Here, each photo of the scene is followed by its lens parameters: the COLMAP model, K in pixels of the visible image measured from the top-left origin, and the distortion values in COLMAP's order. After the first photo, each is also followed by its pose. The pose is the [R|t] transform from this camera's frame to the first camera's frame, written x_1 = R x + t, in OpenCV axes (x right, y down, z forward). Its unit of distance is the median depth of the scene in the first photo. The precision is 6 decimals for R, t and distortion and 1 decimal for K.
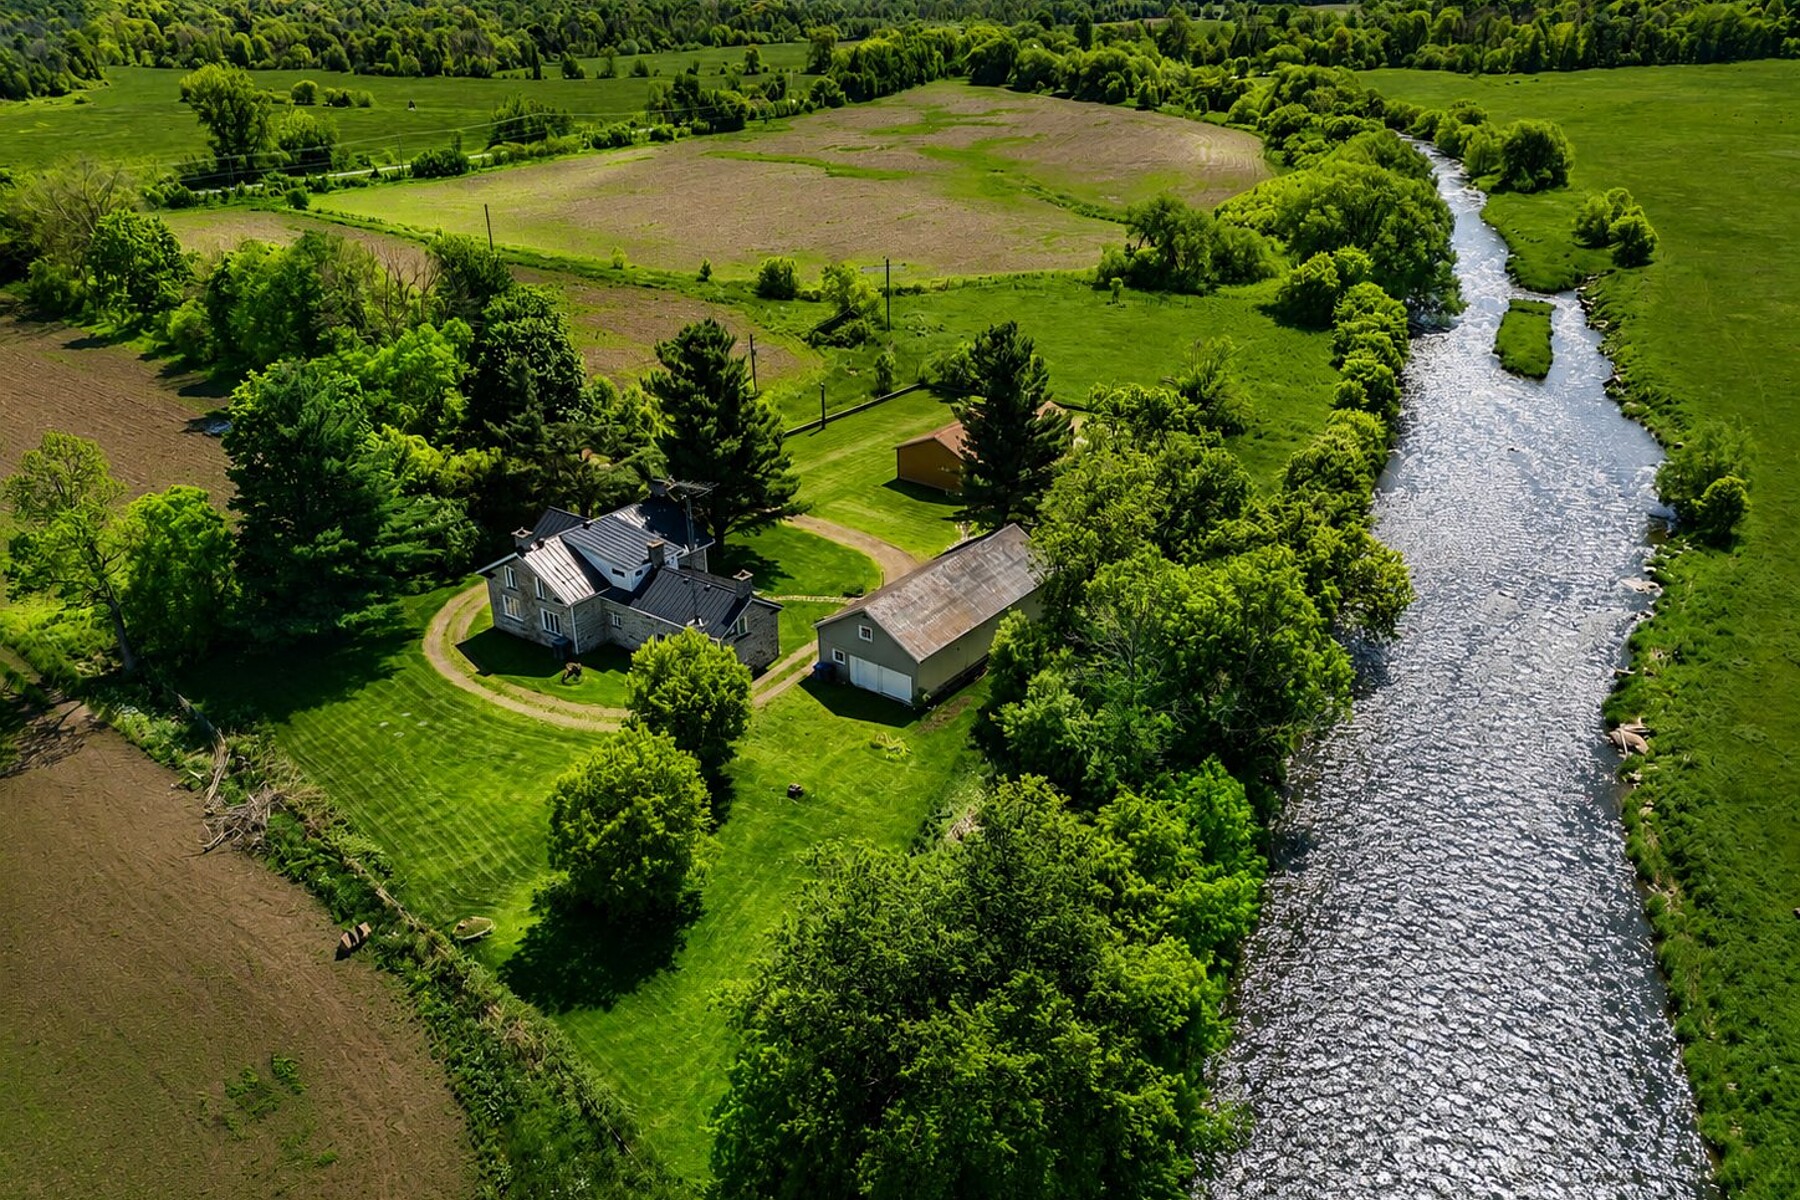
lens RADIAL K [[1322.7, 0, 900.0], [0, 1322.7, 600.0], [0, 0, 1]] dist [0.065379, -0.045136]
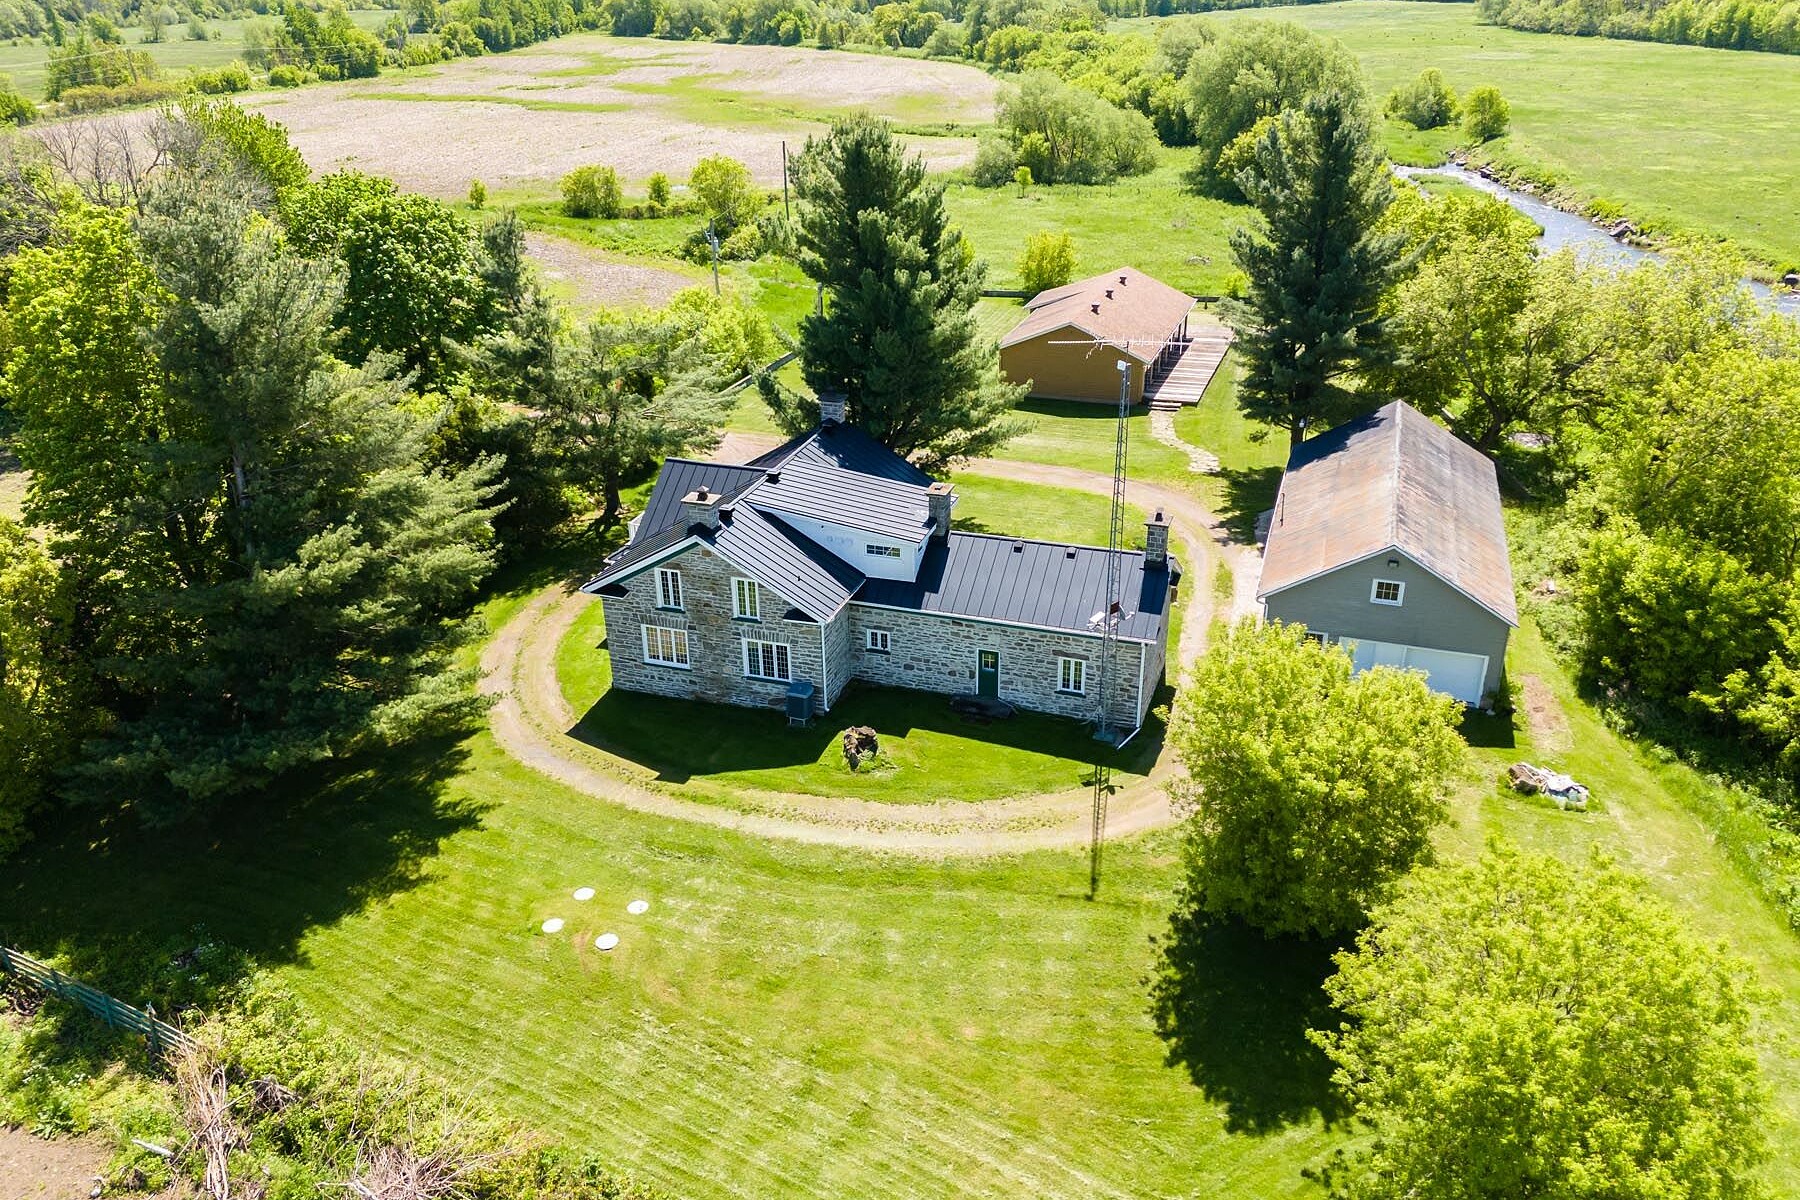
lens RADIAL K [[1310.8, 0, 900.0], [0, 1310.8, 600.0], [0, 0, 1]] dist [0.110054, -0.116870]
pose [[0.952882, -0.137817, 0.270226, -0.160585], [0.136616, 0.990349, 0.023343, -0.005465], [-0.270835, 0.014674, 0.962514, 0.219727]]
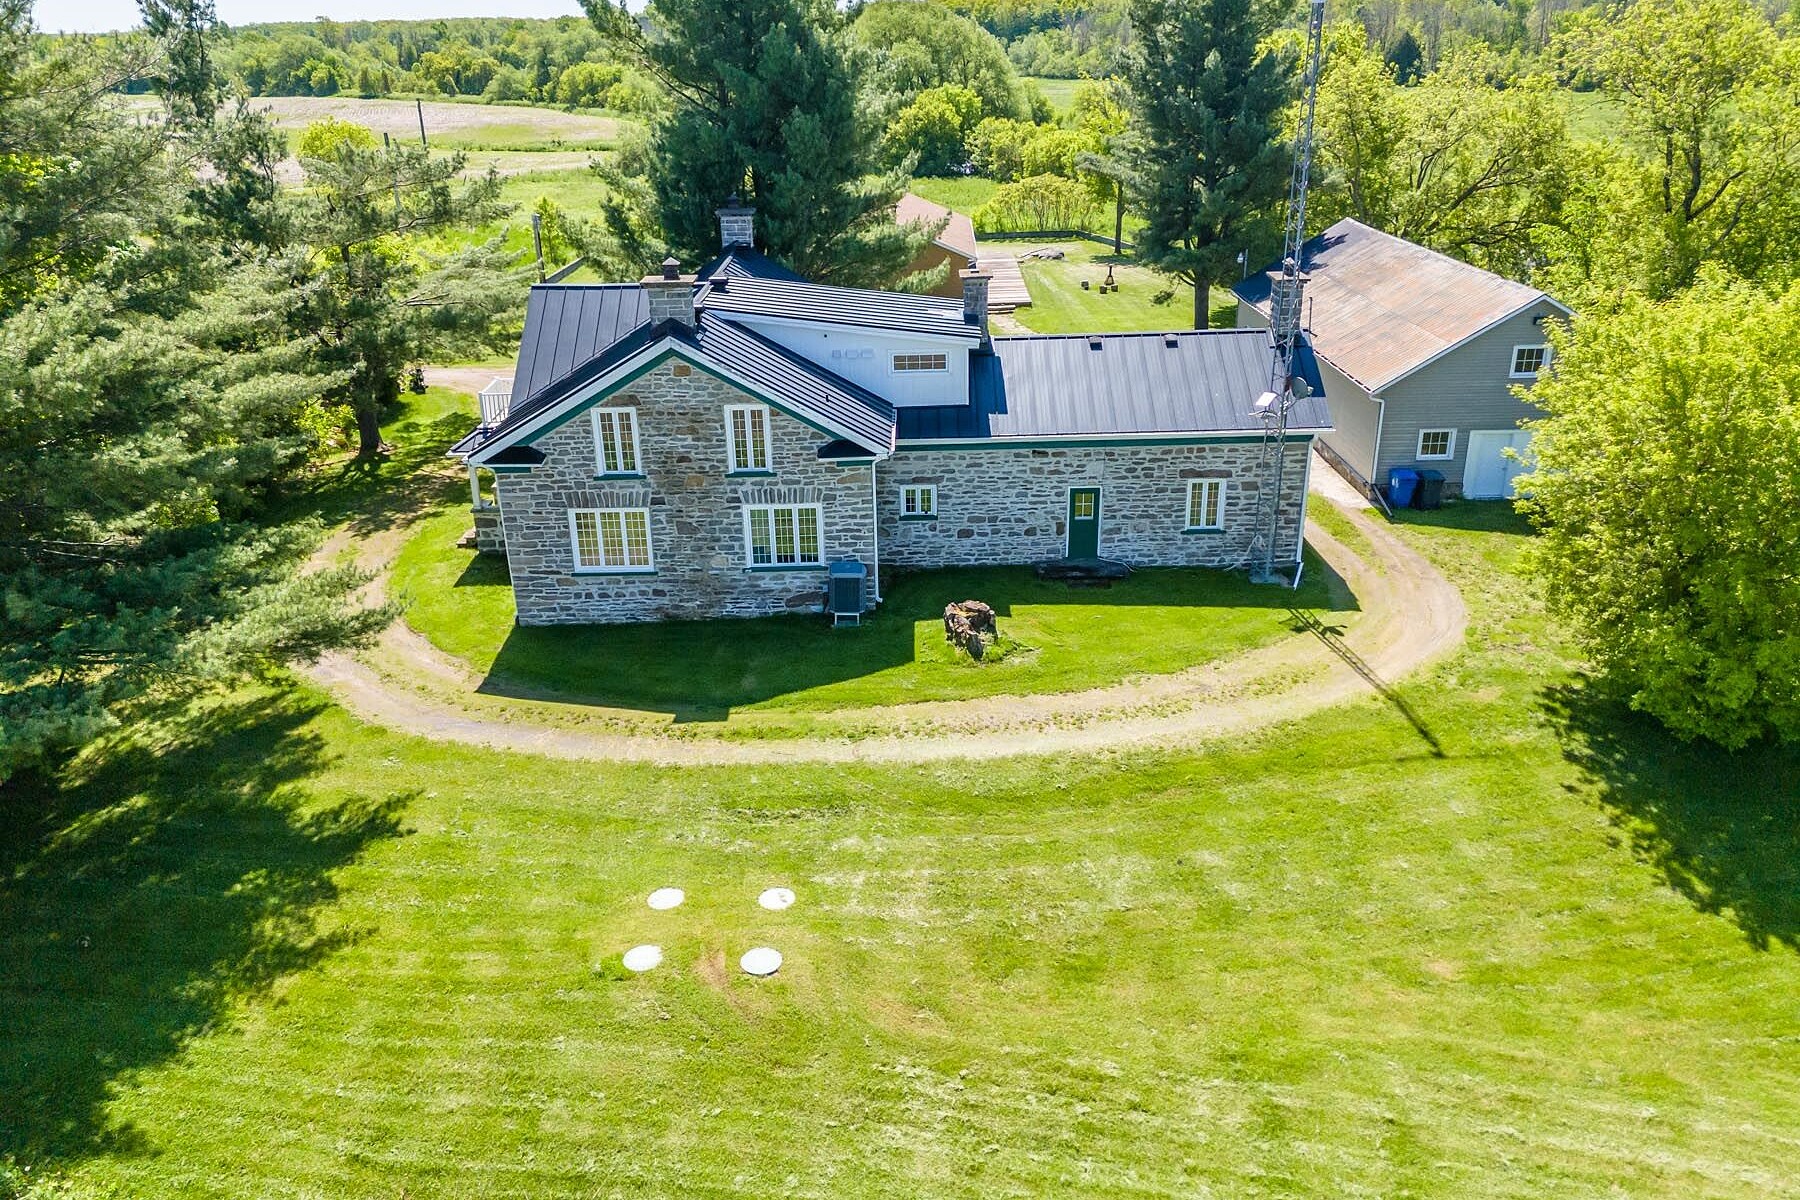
lens RADIAL K [[1310.8, 0, 900.0], [0, 1310.8, 600.0], [0, 0, 1]] dist [0.110054, -0.116870]
pose [[0.803554, -0.237308, 0.545881, -0.197107], [0.265658, 0.963664, 0.027872, 0.014505], [-0.532661, 0.122621, 0.837399, 0.319040]]
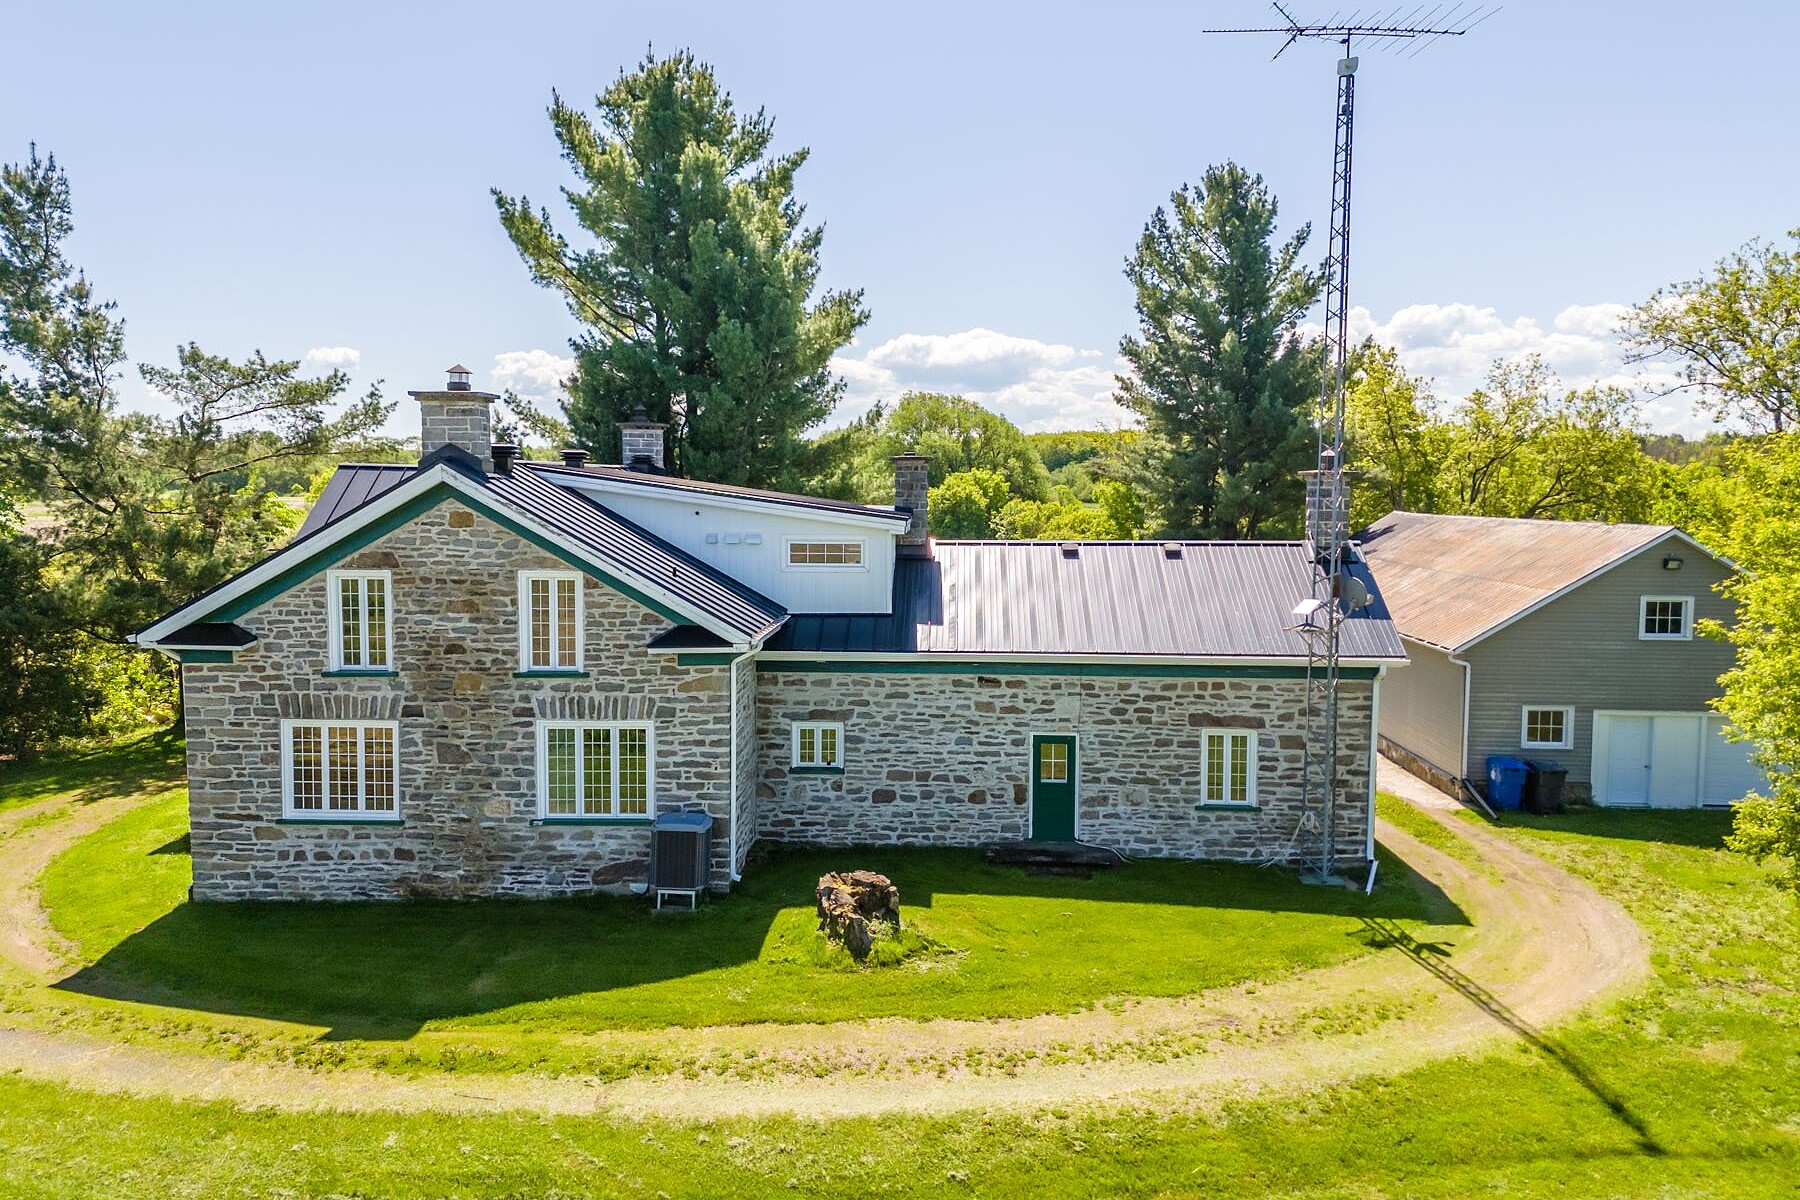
lens RADIAL K [[1322.7, 0, 900.0], [0, 1322.7, 600.0], [0, 0, 1]] dist [0.065379, -0.045136]
pose [[0.826387, -0.035770, 0.561966, -0.159839], [0.227083, 0.934402, -0.274456, 0.029891], [-0.515285, 0.354420, 0.780300, 0.356494]]
